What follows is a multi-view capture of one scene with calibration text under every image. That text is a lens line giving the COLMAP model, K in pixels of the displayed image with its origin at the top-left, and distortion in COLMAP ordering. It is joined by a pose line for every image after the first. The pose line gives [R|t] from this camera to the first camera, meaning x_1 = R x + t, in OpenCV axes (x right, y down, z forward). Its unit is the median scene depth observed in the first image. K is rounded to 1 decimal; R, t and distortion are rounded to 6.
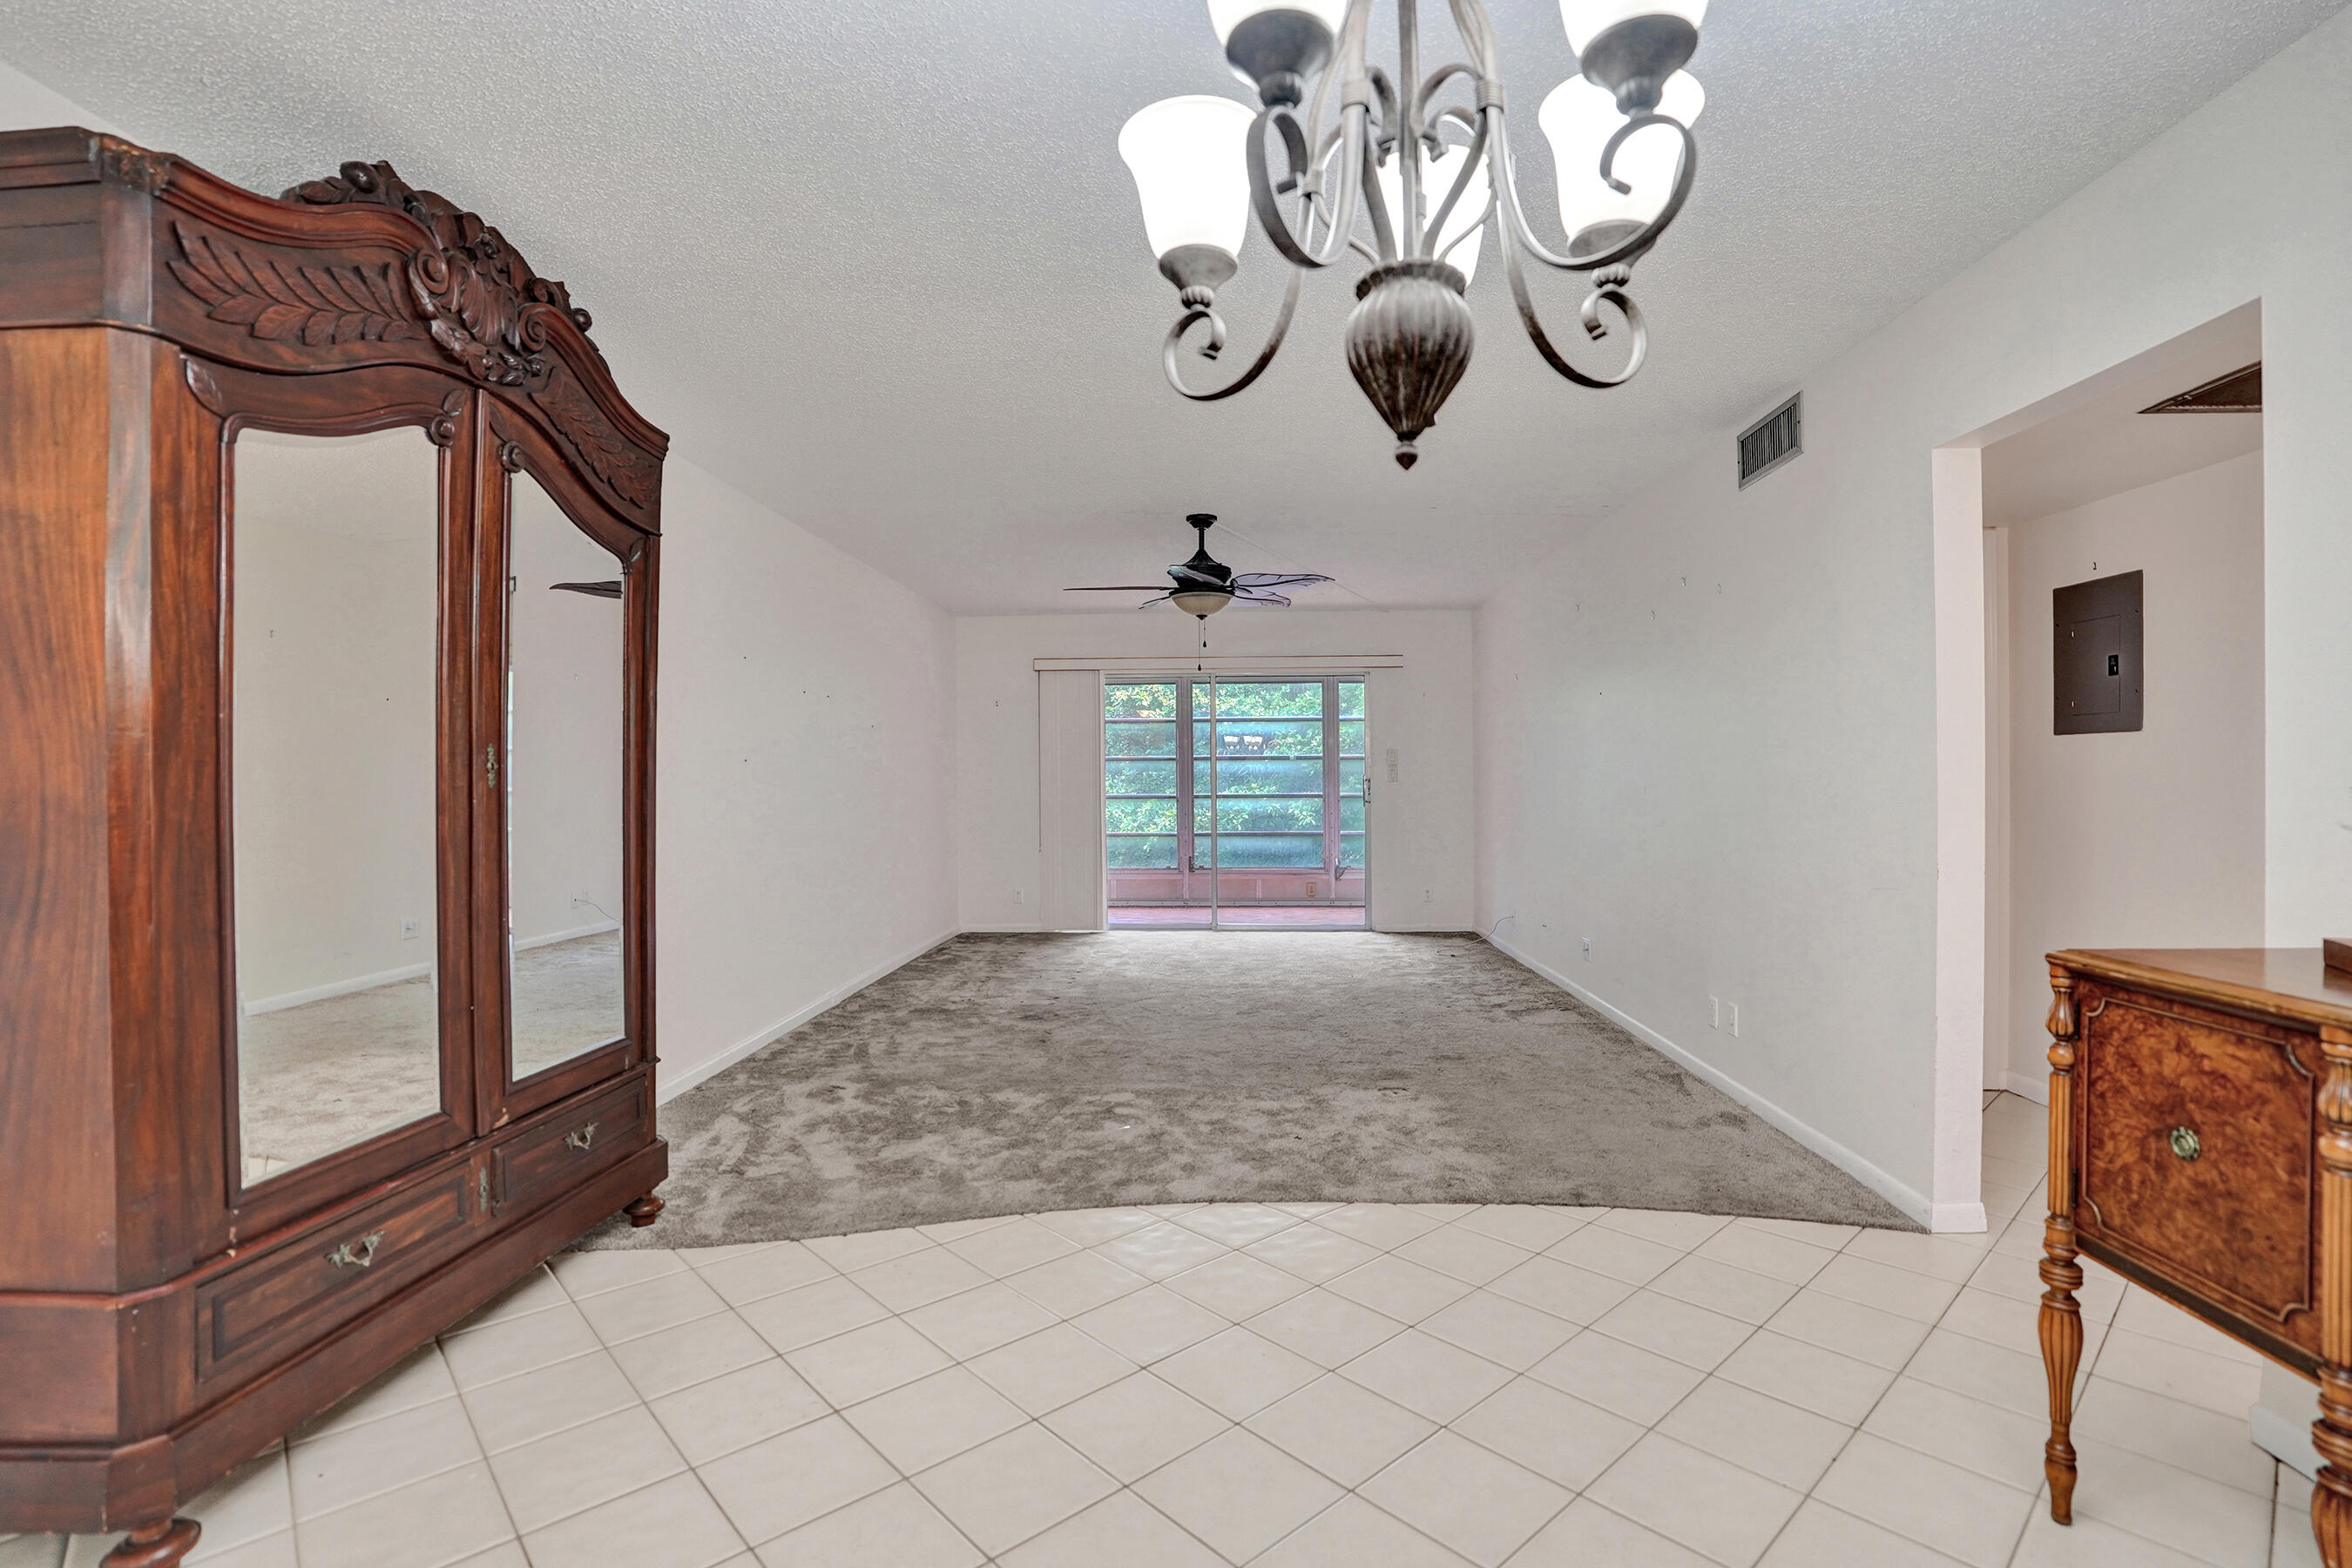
lens RADIAL K [[1102.2, 0, 1211.5], [0, 1102.2, 789.1], [0, 0, 1]] dist [-0.066987, 0.022898]
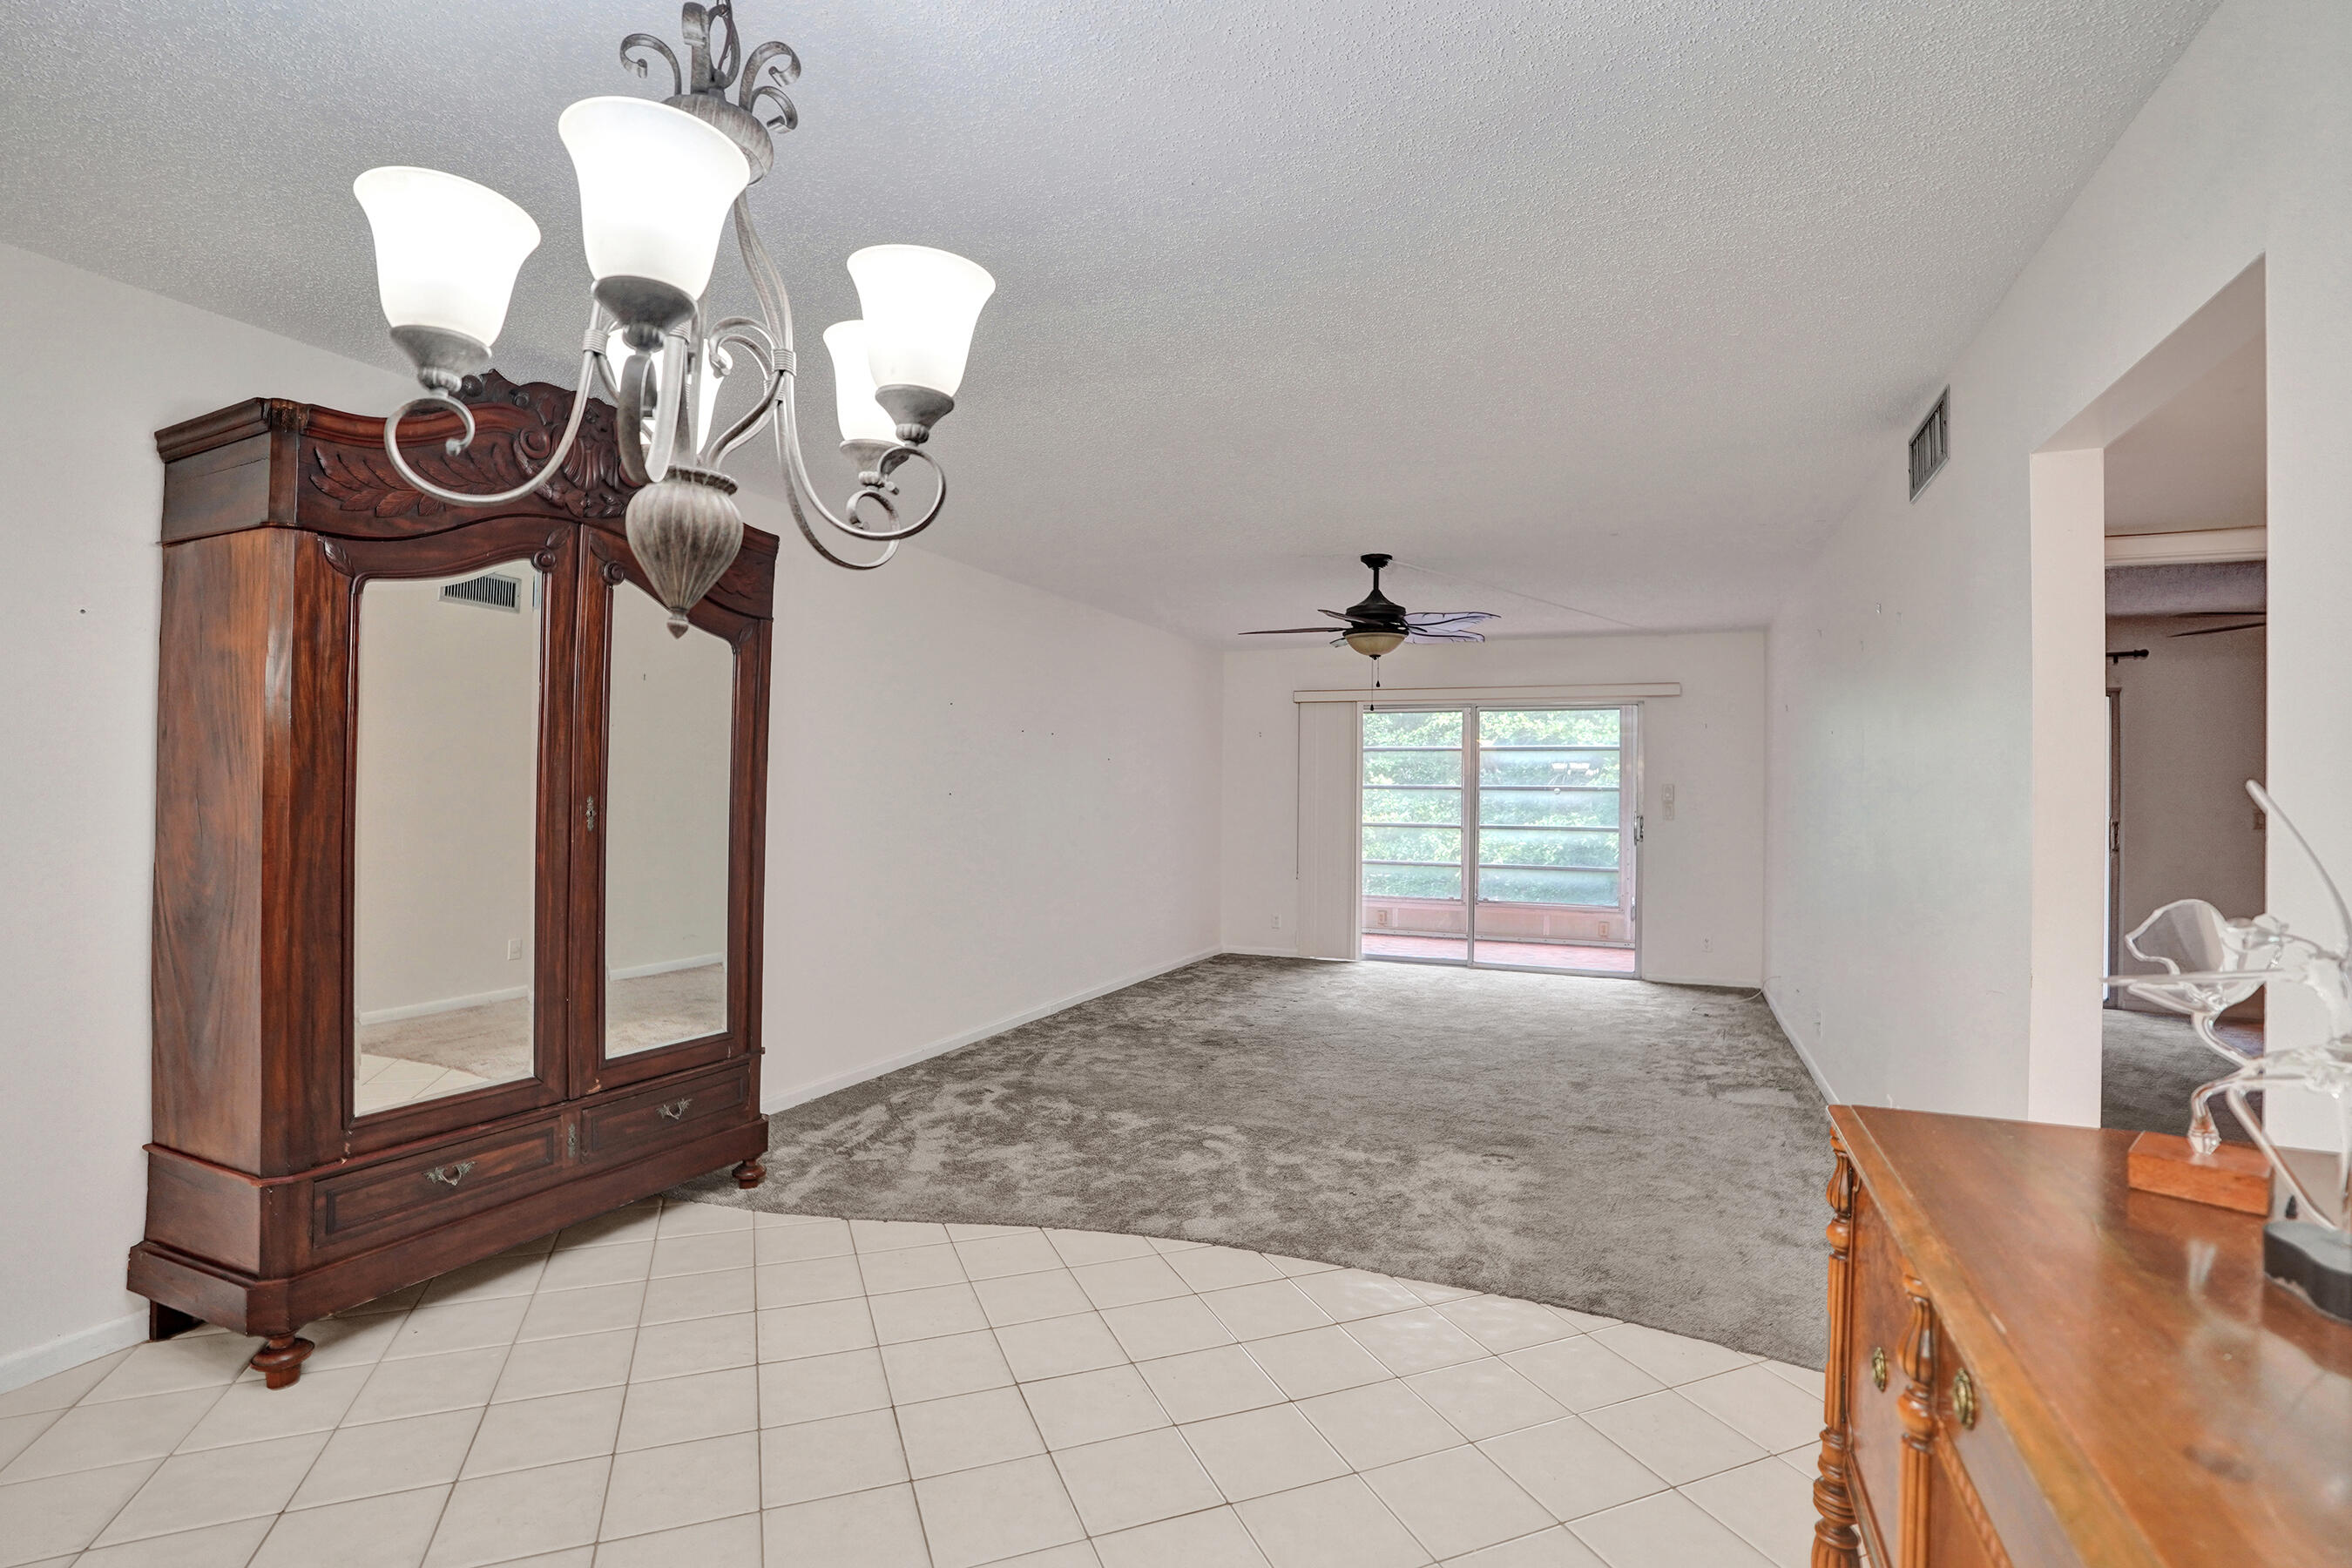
lens RADIAL K [[1102.2, 0, 1211.5], [0, 1102.2, 789.1], [0, 0, 1]] dist [-0.066987, 0.022898]
pose [[0.937469, 0.018591, -0.347572, 0.376116], [-0.023664, 0.999666, -0.010357, -0.042775], [0.347264, 0.017935, 0.937596, 0.031367]]
